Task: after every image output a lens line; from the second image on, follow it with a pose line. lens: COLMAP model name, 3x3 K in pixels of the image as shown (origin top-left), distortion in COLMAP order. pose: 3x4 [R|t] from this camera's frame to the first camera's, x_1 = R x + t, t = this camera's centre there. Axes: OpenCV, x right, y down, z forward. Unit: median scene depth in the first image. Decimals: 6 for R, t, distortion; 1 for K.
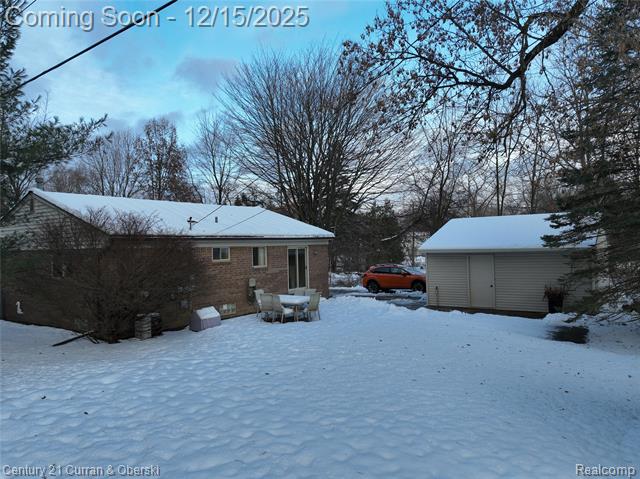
lens RADIAL K [[444.6, 0, 321.9], [0, 444.6, 239.8], [0, 0, 1]] dist [0.001727, 0.009017]
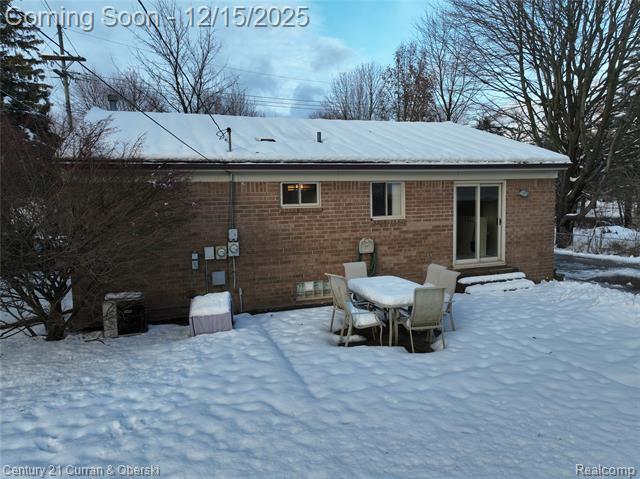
lens RADIAL K [[444.6, 0, 321.9], [0, 444.6, 239.8], [0, 0, 1]] dist [0.001727, 0.009017]
pose [[0.813968, 0.060914, -0.577707, 0.118938], [0.011143, 0.992667, 0.120369, 0.019615], [0.580802, -0.104414, 0.807321, 0.504869]]
